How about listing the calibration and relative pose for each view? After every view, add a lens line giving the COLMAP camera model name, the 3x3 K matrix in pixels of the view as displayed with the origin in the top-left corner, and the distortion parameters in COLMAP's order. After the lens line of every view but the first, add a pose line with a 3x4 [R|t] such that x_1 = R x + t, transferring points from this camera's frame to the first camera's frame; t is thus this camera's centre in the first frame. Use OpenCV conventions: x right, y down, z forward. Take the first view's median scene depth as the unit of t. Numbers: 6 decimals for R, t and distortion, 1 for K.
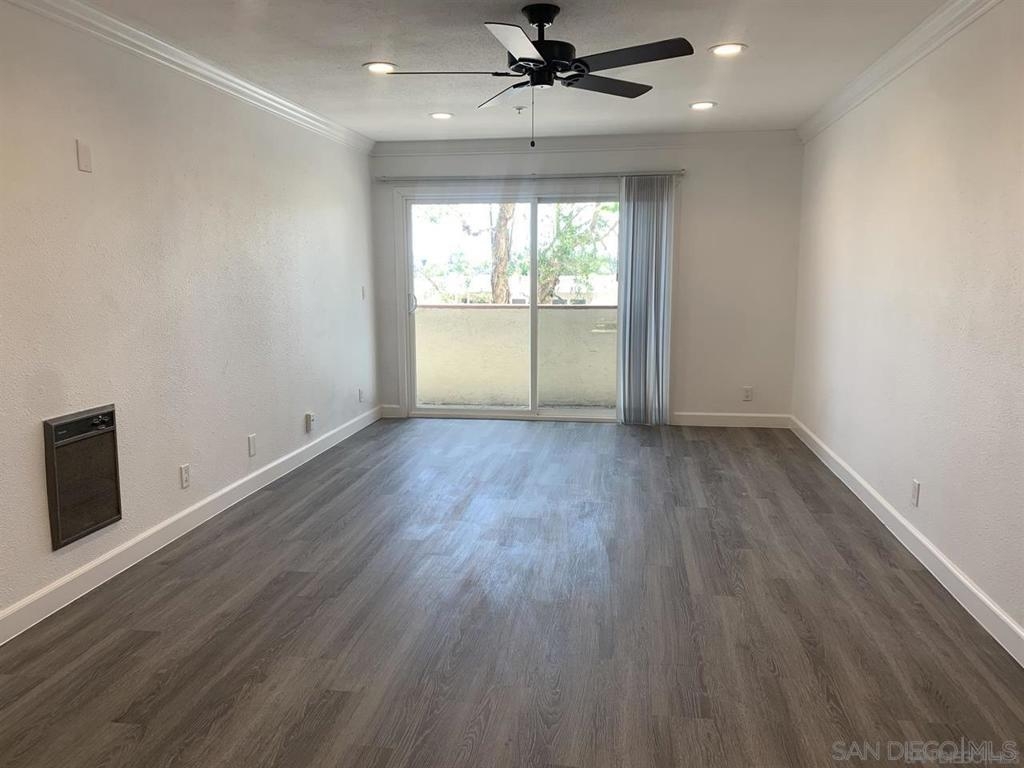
lens RADIAL K [[783.4, 0, 514.6], [0, 783.4, 378.7], [0, 0, 1]] dist [0.047323, -0.056878]
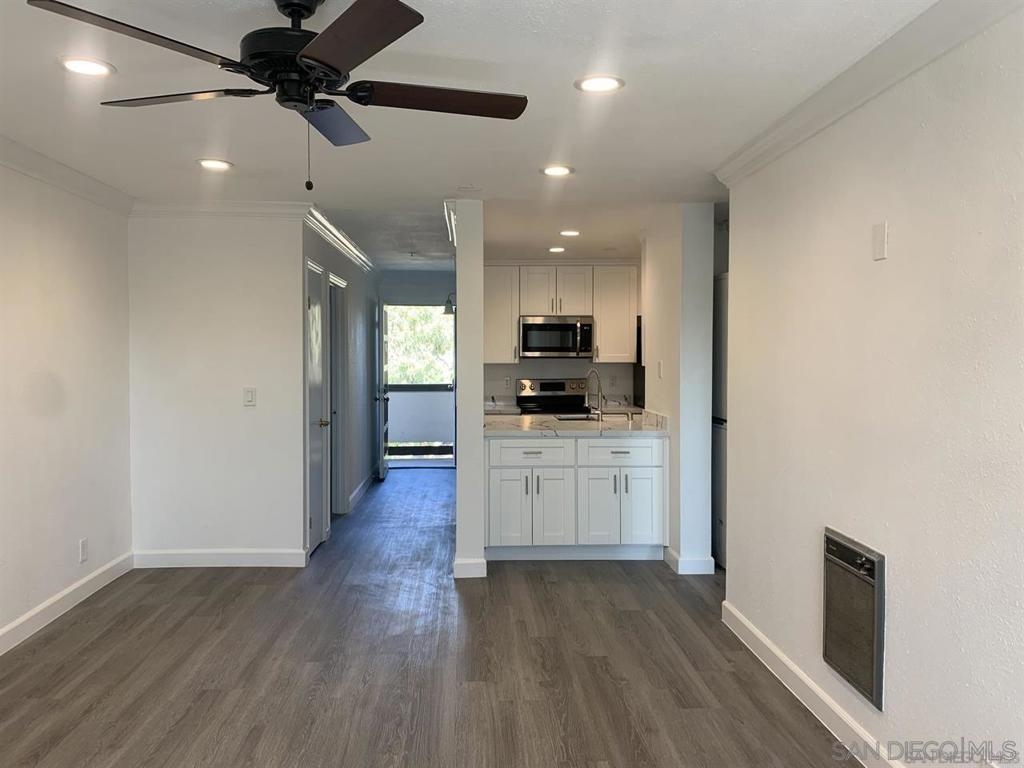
lens RADIAL K [[783.4, 0, 506.4], [0, 783.4, 386.3], [0, 0, 1]] dist [0.047323, -0.056878]
pose [[-0.980322, 0.010411, -0.197128, -0.009485], [-0.025640, 0.983434, 0.179446, -0.316200], [0.195731, 0.180969, -0.963815, 2.028632]]
